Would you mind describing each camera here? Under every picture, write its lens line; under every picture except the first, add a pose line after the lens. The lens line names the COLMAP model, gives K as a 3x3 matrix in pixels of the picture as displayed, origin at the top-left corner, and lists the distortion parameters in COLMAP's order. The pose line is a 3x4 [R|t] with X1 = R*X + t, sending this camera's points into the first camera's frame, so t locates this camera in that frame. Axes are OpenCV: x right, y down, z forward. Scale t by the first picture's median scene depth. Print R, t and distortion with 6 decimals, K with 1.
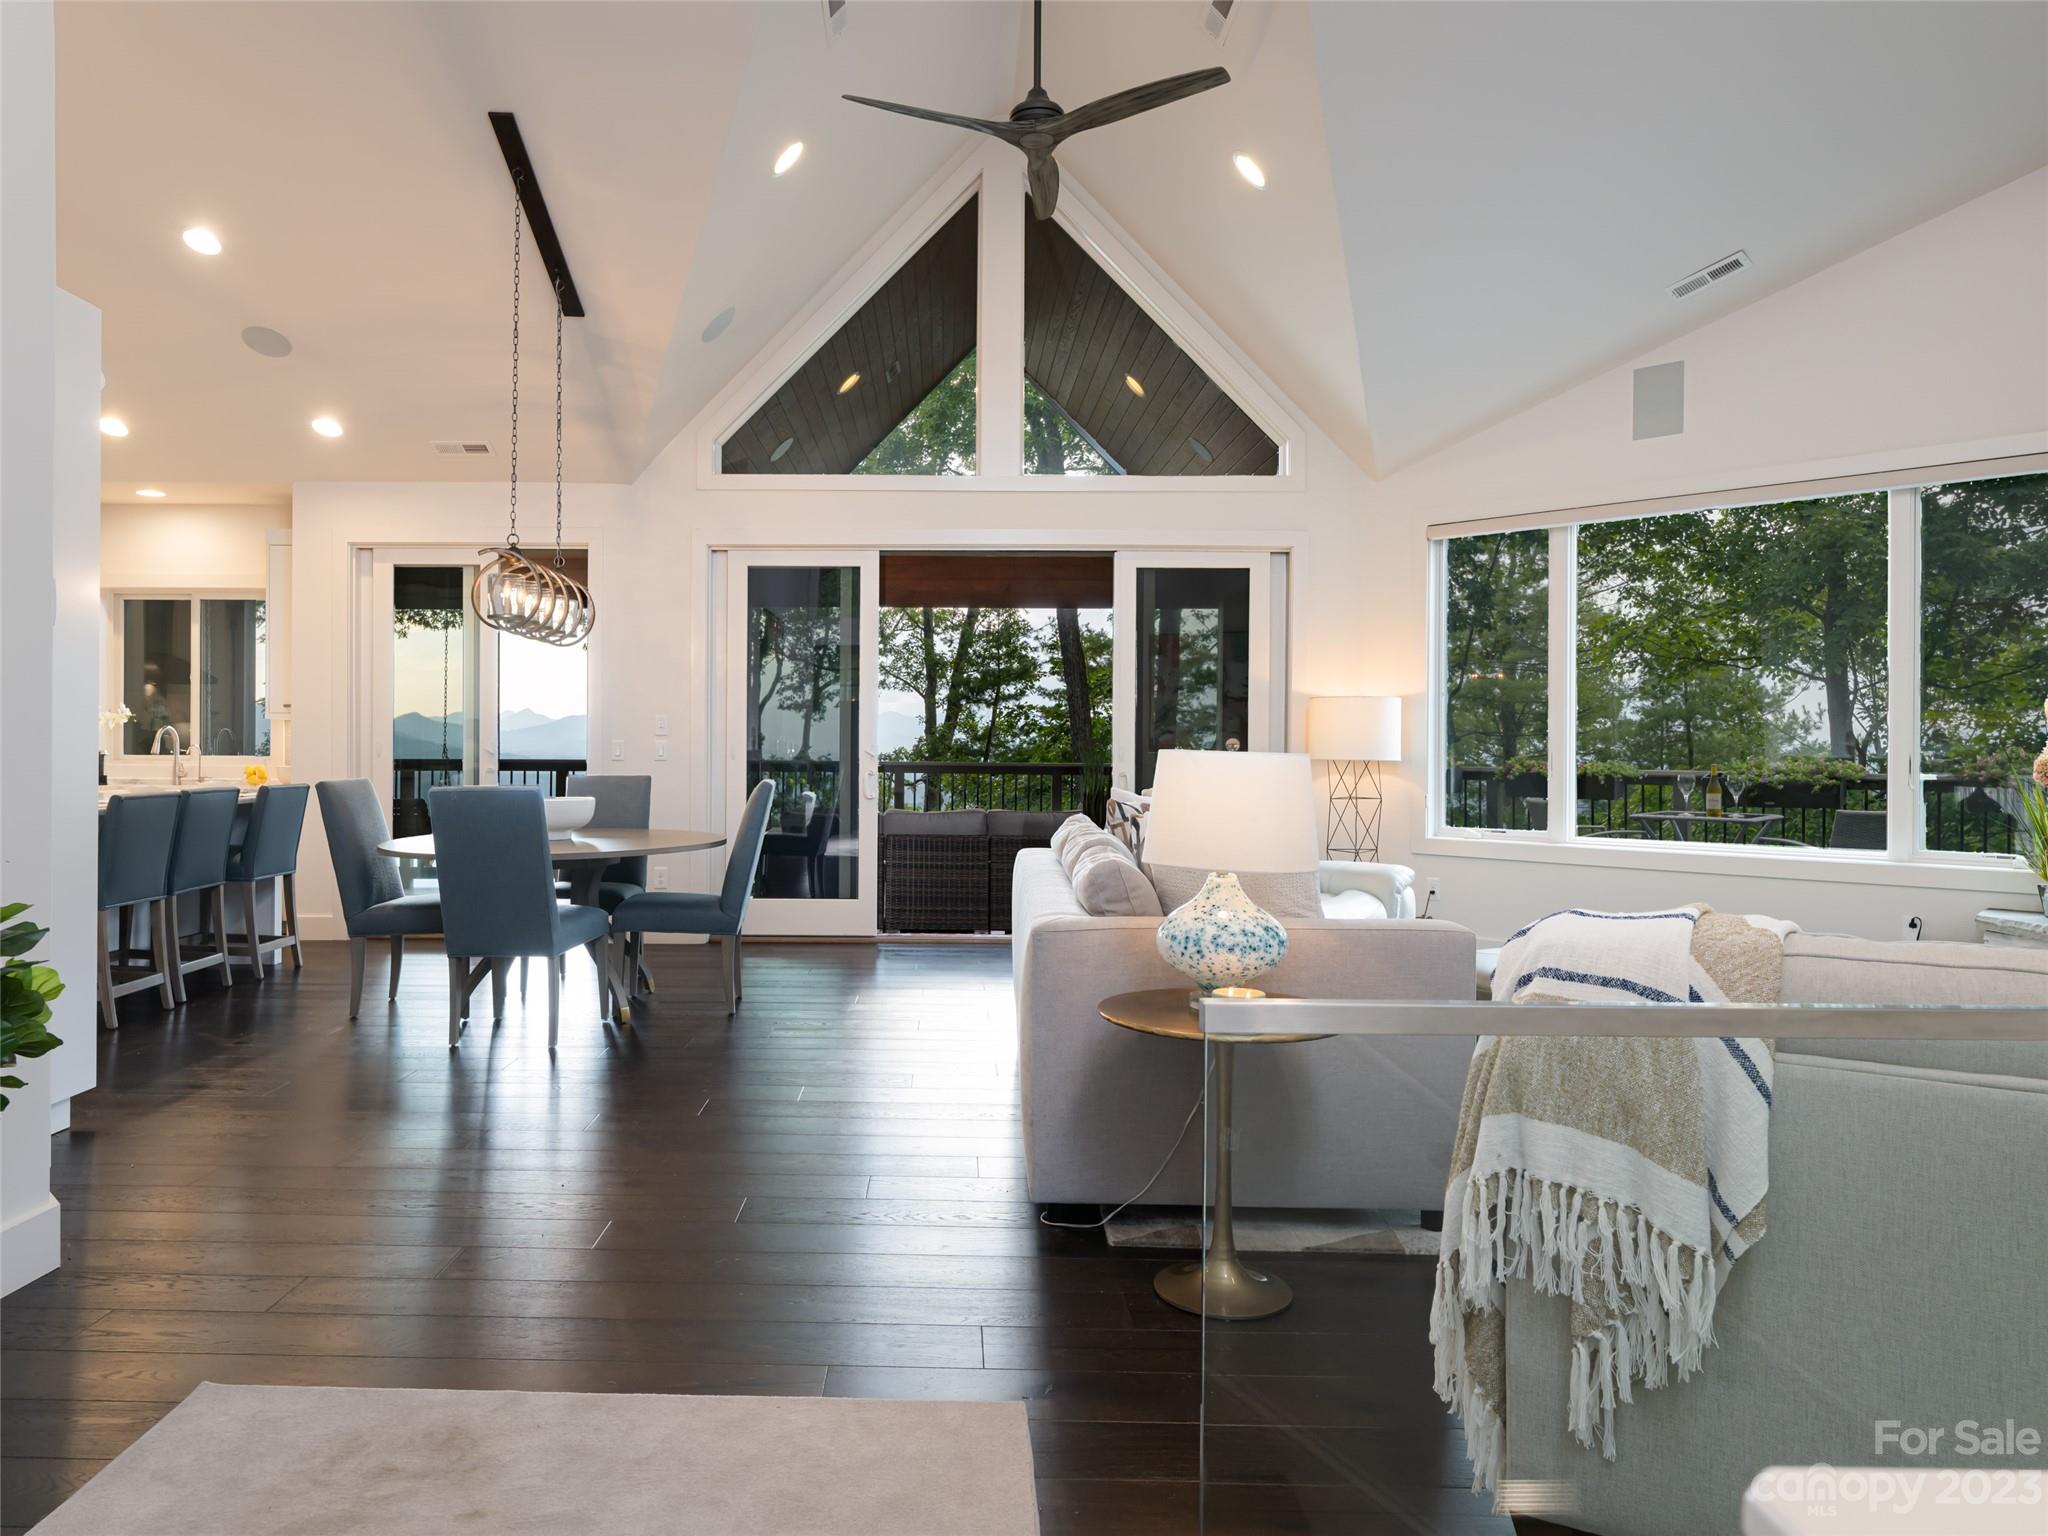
lens RADIAL K [[1345.4, 0, 890.6], [0, 1345.4, 743.7], [0, 0, 1]] dist [-0.001860, 0.001939]
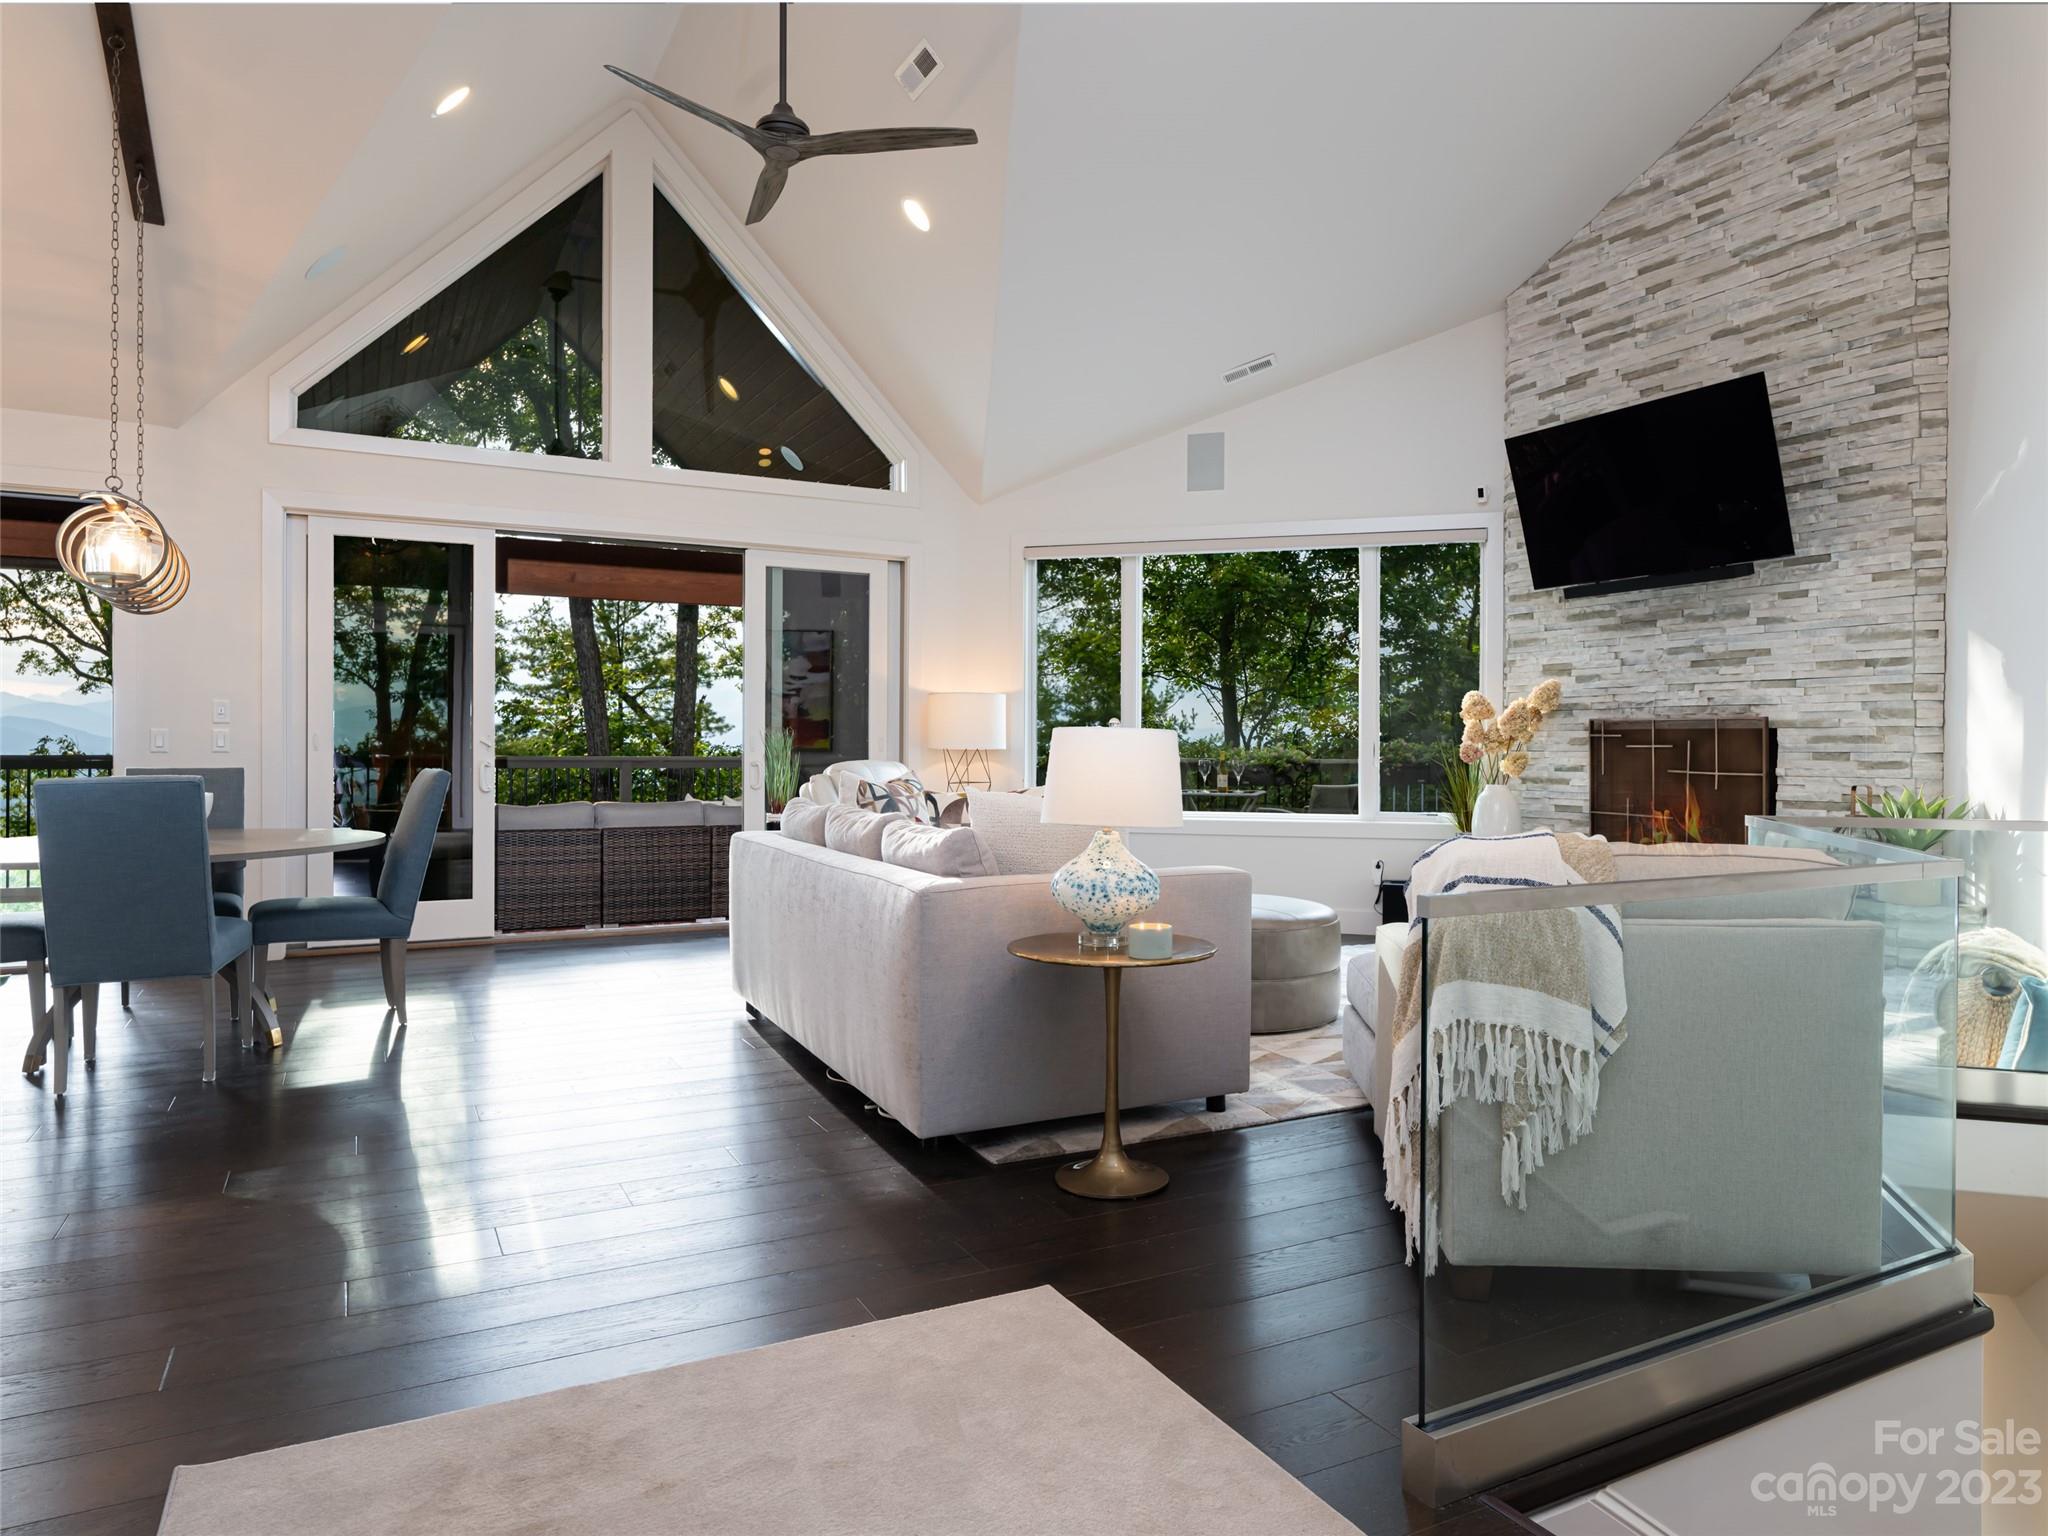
lens RADIAL K [[1315.3, 0, 1036.1], [0, 1315.3, 747.7], [0, 0, 1]] dist [0.002417, 0.001233]
pose [[0.869602, -0.000791, 0.493753, -0.195549], [-0.001025, 0.999994, 0.003408, 0.009270], [-0.493752, -0.003470, 0.869596, 0.008270]]
